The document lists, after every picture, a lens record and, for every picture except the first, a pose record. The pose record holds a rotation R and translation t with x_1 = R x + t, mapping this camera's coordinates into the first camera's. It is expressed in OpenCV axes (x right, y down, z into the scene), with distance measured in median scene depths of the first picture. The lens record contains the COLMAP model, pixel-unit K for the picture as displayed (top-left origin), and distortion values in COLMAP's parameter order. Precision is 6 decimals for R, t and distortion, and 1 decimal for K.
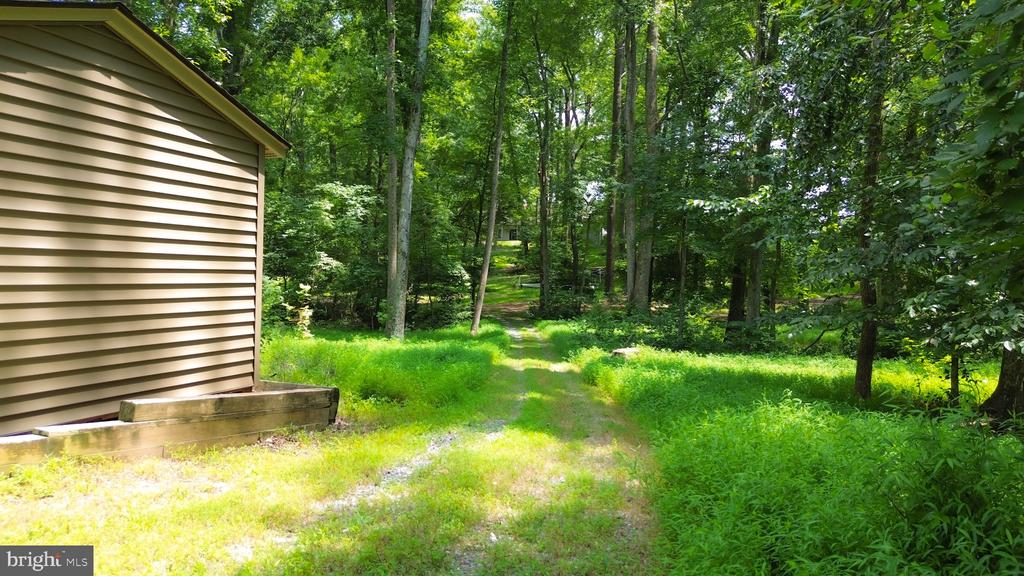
lens RADIAL K [[729.4, 0, 512.0], [0, 729.4, 289.2], [0, 0, 1]] dist [0.060367, -0.064236]
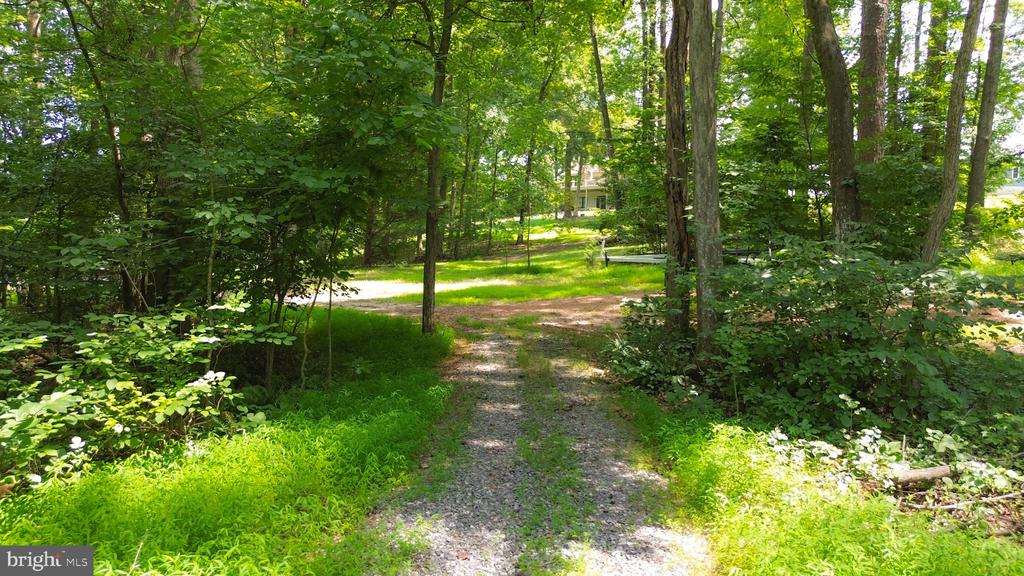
lens RADIAL K [[729.4, 0, 511.9], [0, 729.4, 286.7], [0, 0, 1]] dist [0.060367, -0.064236]
pose [[0.992057, 0.001720, -0.125778, 0.012011], [-0.000656, 0.999964, 0.008505, 0.008649], [0.125788, -0.008355, 0.992022, 0.551822]]
